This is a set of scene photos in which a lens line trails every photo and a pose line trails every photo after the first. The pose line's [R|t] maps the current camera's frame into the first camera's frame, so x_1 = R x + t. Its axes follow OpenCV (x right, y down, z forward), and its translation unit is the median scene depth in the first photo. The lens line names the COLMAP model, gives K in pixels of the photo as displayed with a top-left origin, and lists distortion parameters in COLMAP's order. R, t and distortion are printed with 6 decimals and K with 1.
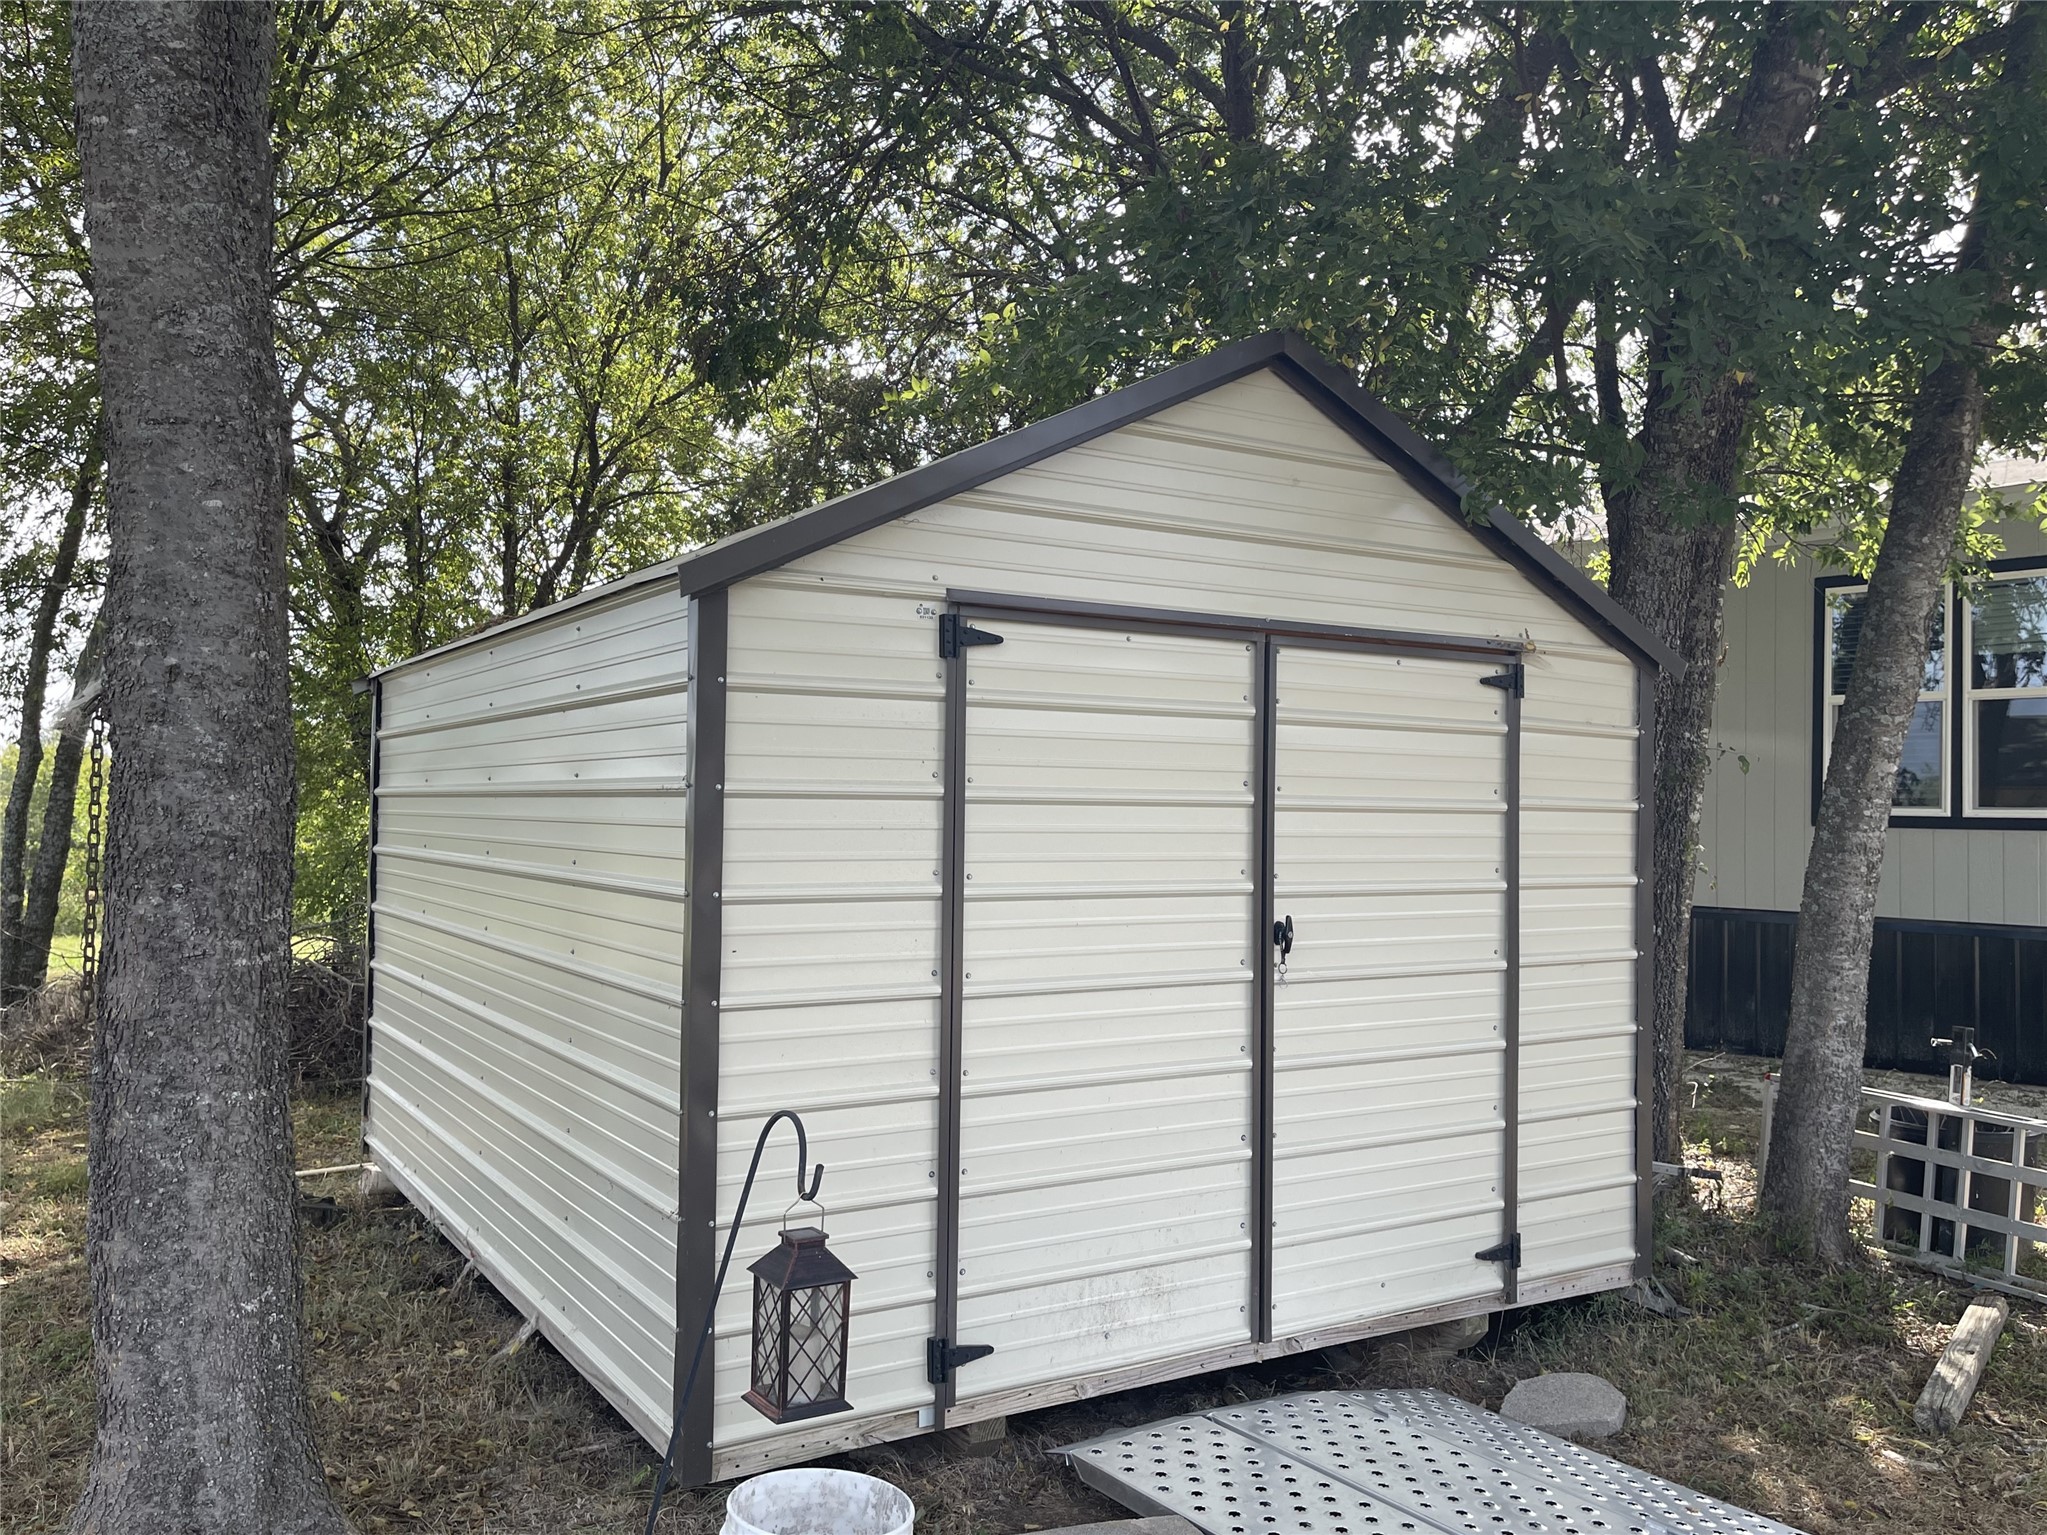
lens RADIAL K [[1525.1, 0, 1021.9], [0, 1525.1, 767.1], [0, 0, 1]] dist [0.004909, -0.003854]
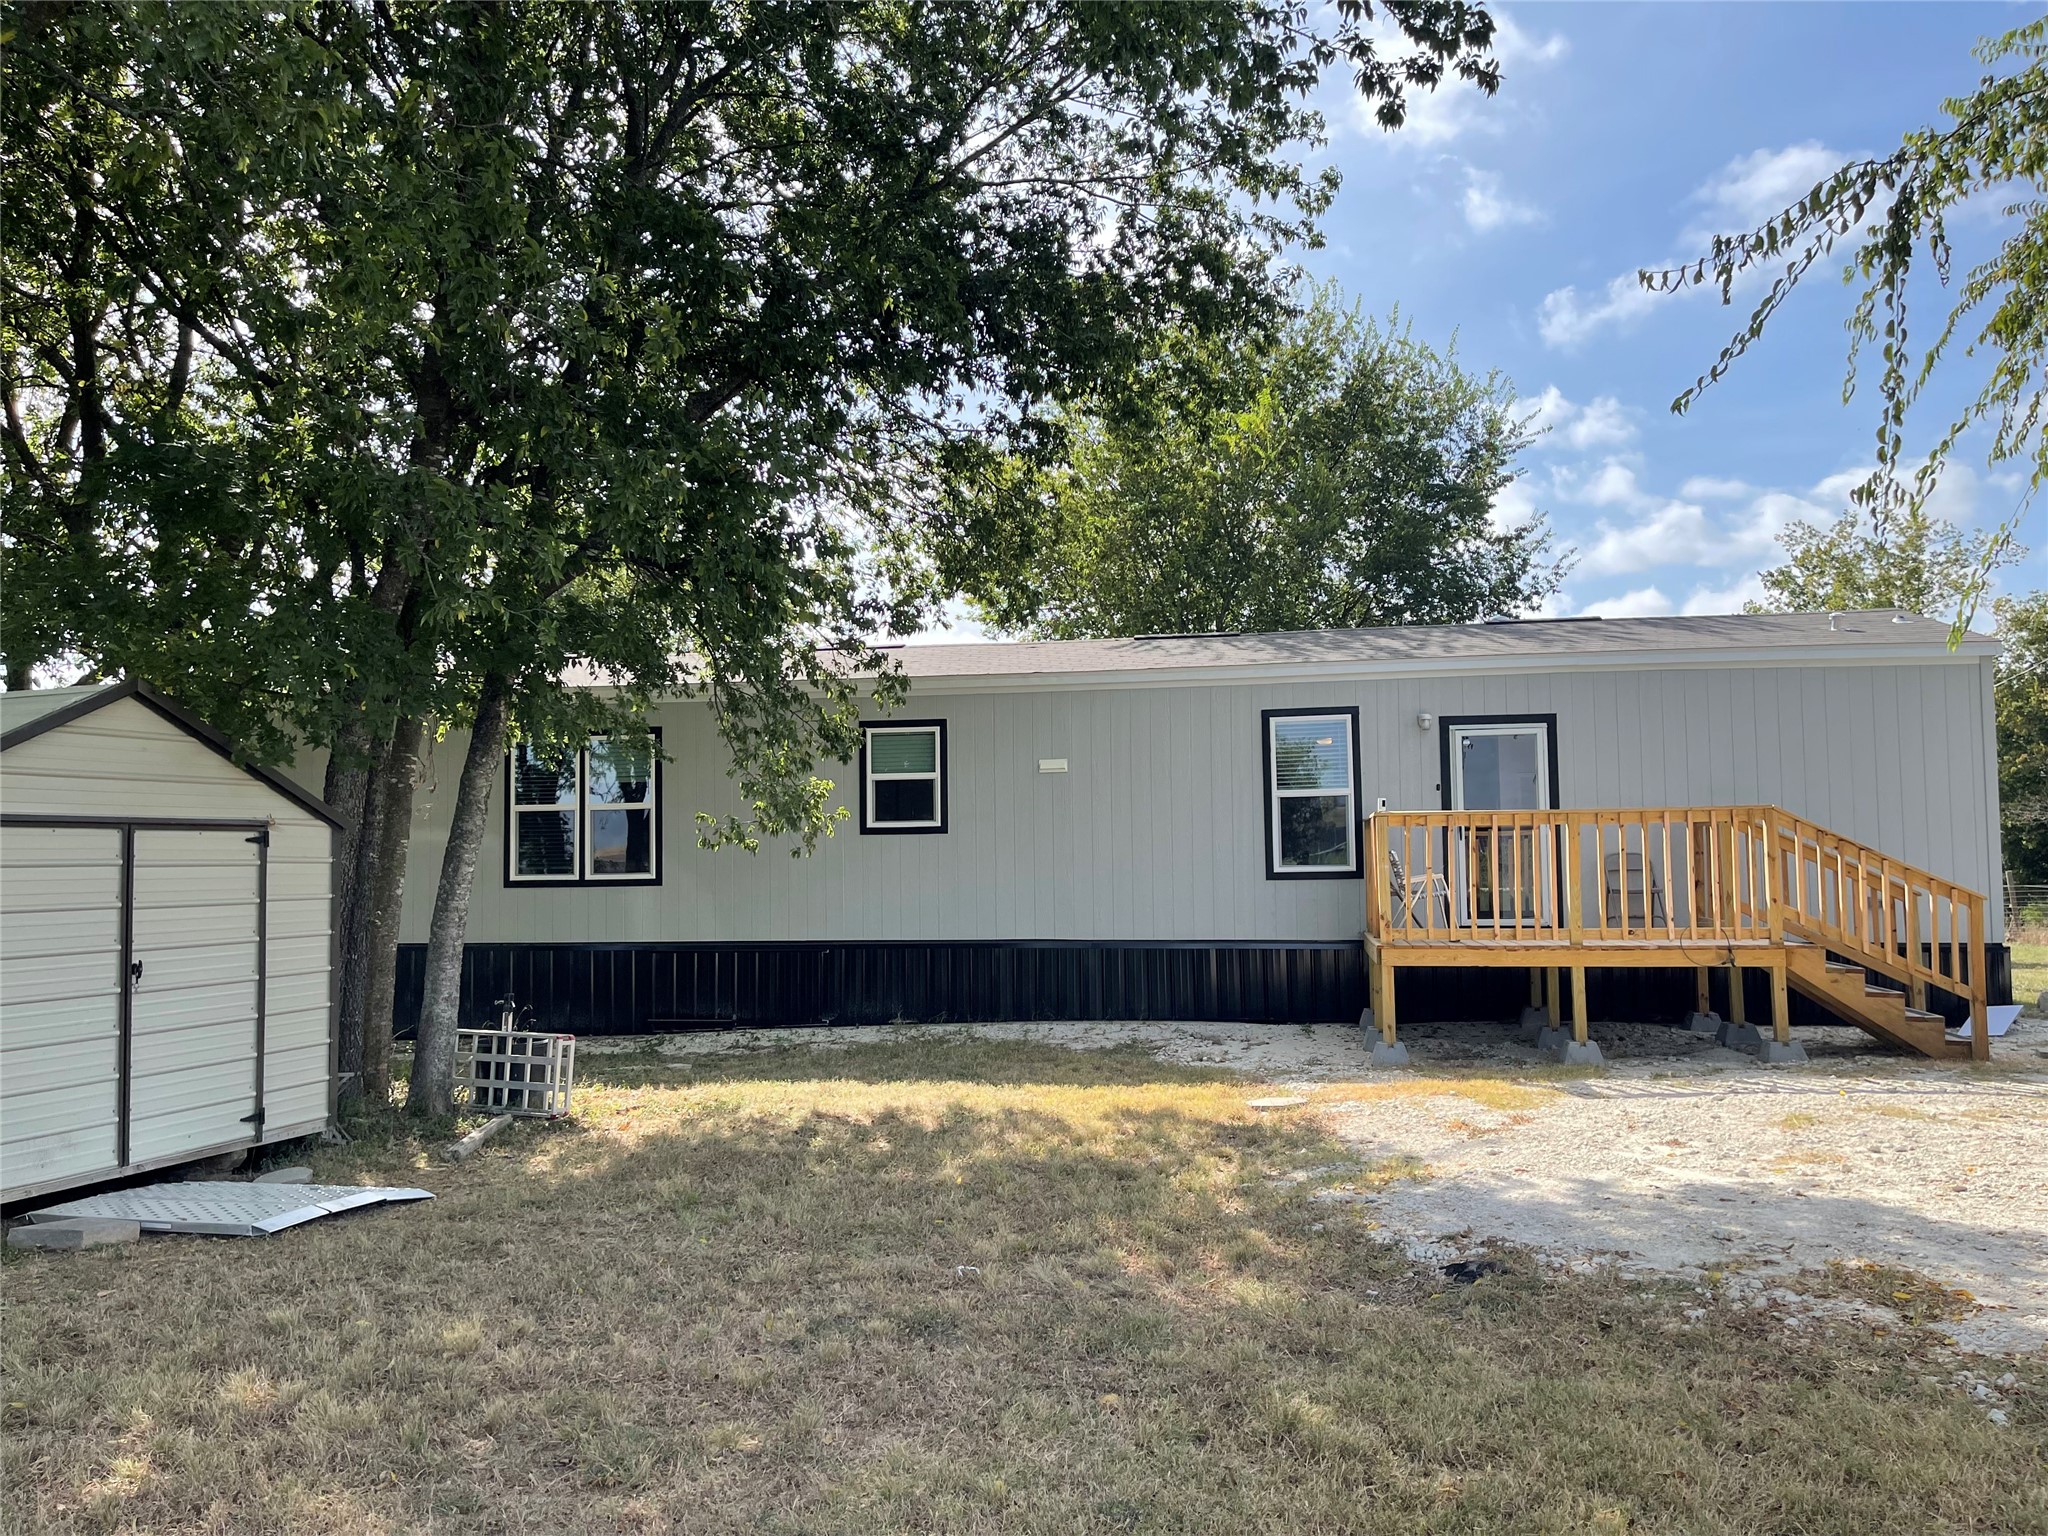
lens RADIAL K [[1525.8, 0, 1024.4], [0, 1525.8, 763.7], [0, 0, 1]] dist [0.004909, -0.003854]
pose [[0.756851, 0.012496, 0.653468, -0.251211], [0.007220, 0.999596, -0.027477, -0.094815], [-0.653547, 0.025514, 0.756456, -1.242502]]
